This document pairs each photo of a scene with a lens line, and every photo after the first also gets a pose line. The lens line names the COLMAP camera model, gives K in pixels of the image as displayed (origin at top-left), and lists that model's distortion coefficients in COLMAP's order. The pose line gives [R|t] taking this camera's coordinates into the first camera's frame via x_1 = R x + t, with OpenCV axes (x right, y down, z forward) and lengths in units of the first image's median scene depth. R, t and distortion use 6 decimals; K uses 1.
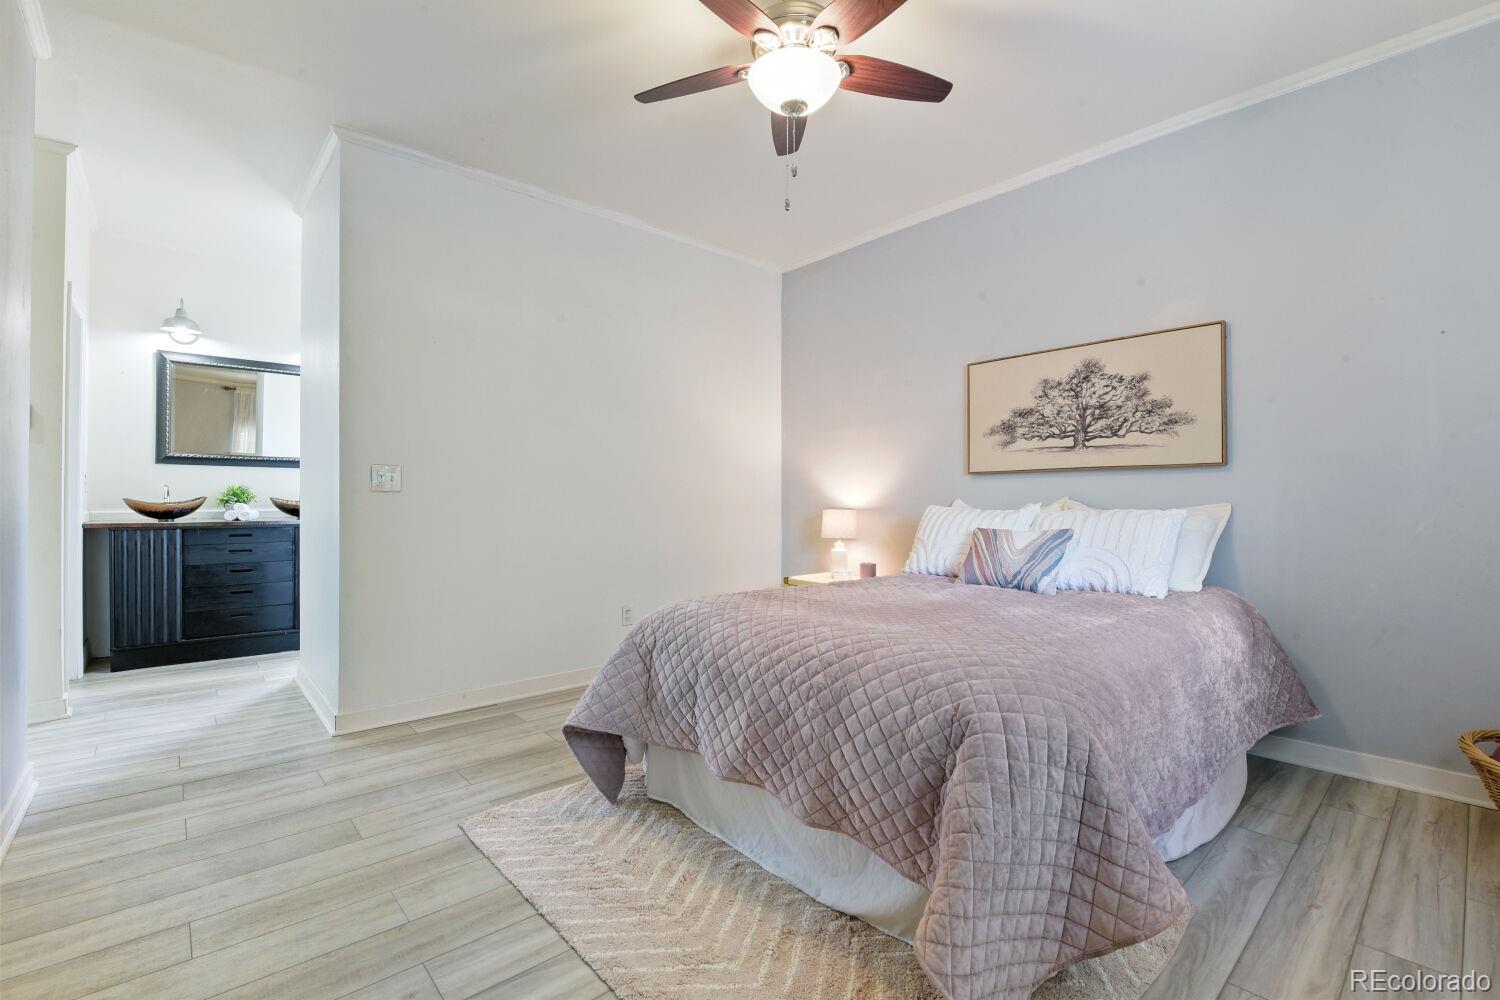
lens RADIAL K [[673.2, 0, 756.6], [0, 673.2, 494.2], [0, 0, 1]] dist [0.008248, -0.001246]
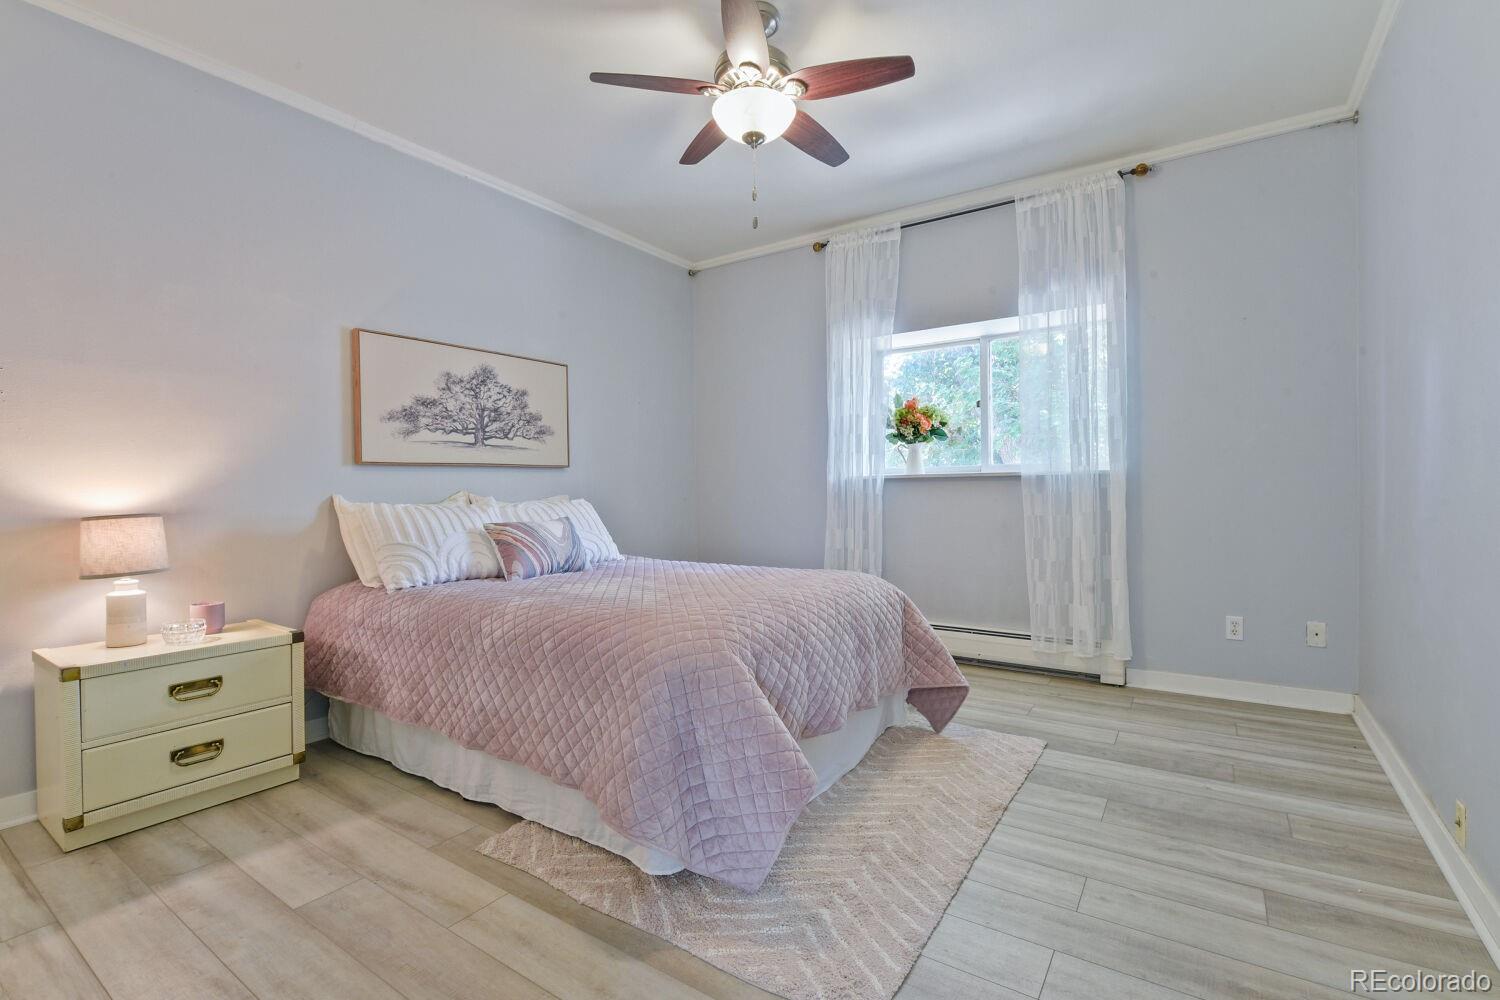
lens RADIAL K [[673.2, 0, 756.1], [0, 673.2, 496.5], [0, 0, 1]] dist [0.008248, -0.001246]
pose [[-0.242877, -0.010161, 0.970004, -0.675033], [0.005859, 0.999912, 0.011941, 0.002797], [-0.970039, 0.008584, -0.242796, 0.837291]]
